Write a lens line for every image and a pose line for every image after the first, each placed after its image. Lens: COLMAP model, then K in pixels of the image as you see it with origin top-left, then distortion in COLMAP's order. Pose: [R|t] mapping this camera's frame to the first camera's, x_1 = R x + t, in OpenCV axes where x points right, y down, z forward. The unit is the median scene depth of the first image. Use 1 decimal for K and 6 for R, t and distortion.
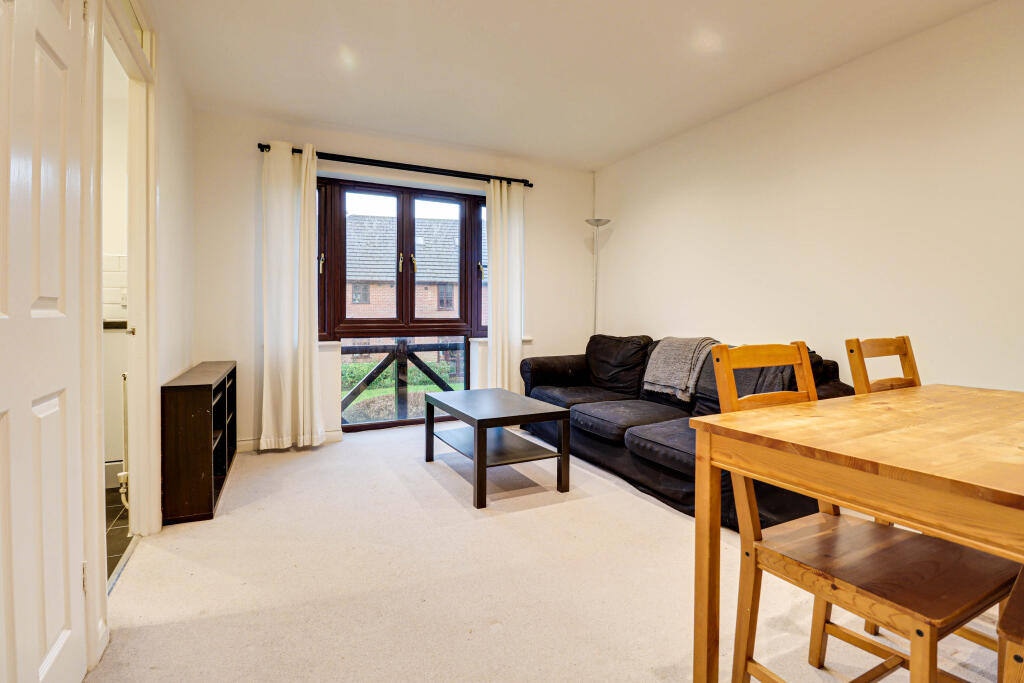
lens RADIAL K [[484.7, 0, 520.3], [0, 484.7, 315.2], [0, 0, 1]] dist [-0.011893, -0.006624]
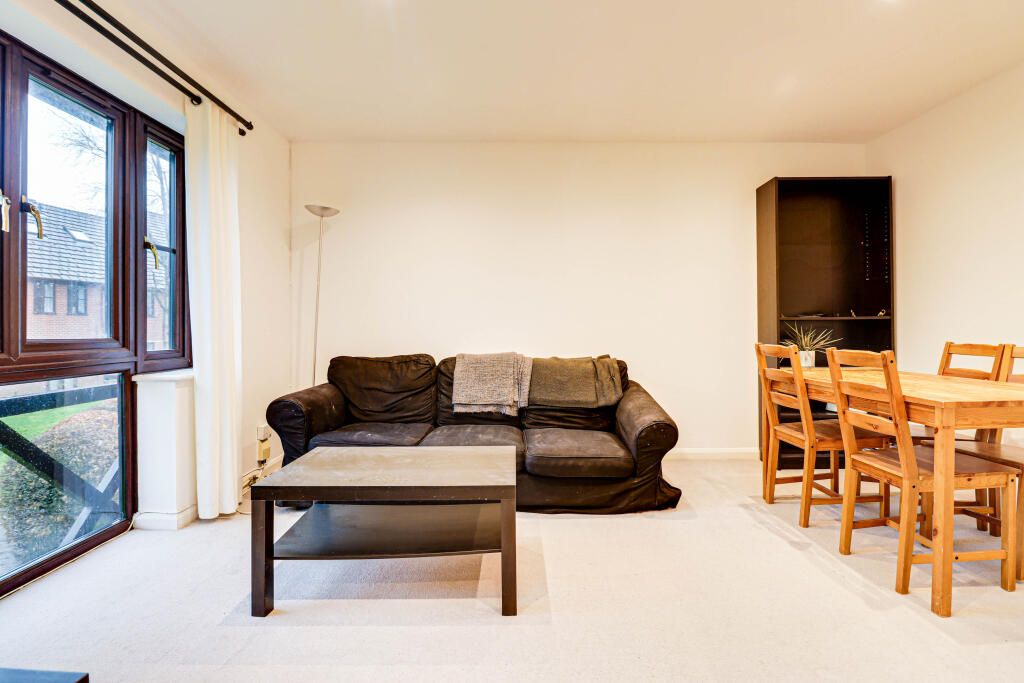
lens RADIAL K [[484.7, 0, 512.7], [0, 484.7, 326.1], [0, 0, 1]] dist [-0.011893, -0.006624]
pose [[0.457158, -0.000421, 0.889385, -0.510096], [0.005353, 0.999983, -0.002278, -0.007093], [-0.889369, 0.005802, 0.457153, 0.493189]]
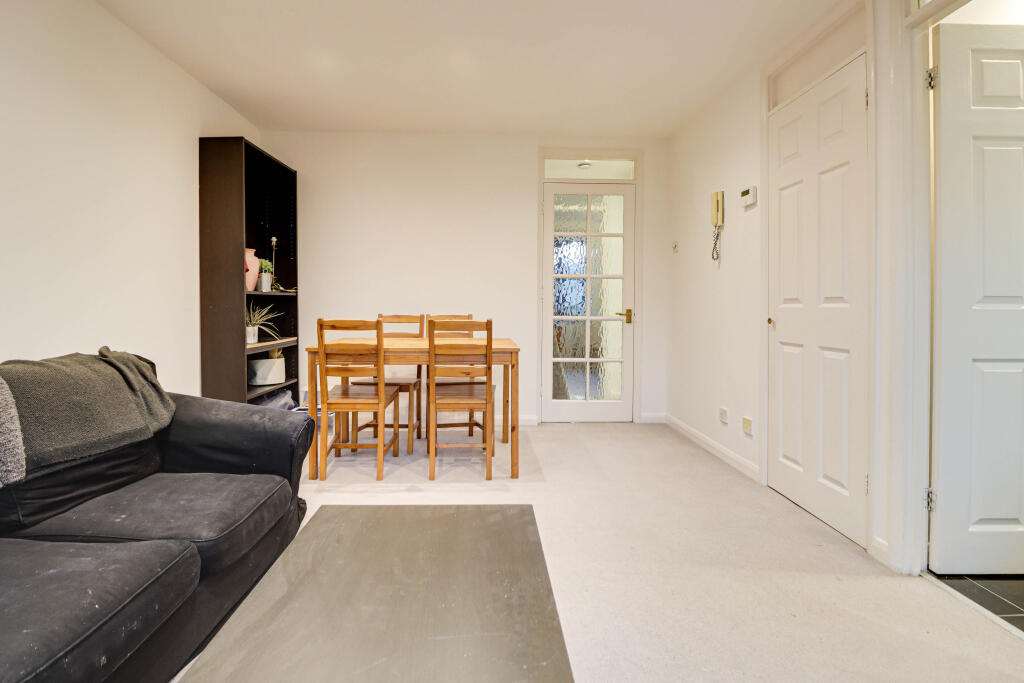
lens RADIAL K [[484.7, 0, 495.8], [0, 484.7, 311.8], [0, 0, 1]] dist [-0.011893, -0.006624]
pose [[-0.897027, -0.006572, 0.441927, -0.194207], [-0.001048, 0.999918, 0.012743, 0.001320], [-0.441975, 0.010967, -0.896961, 1.086011]]
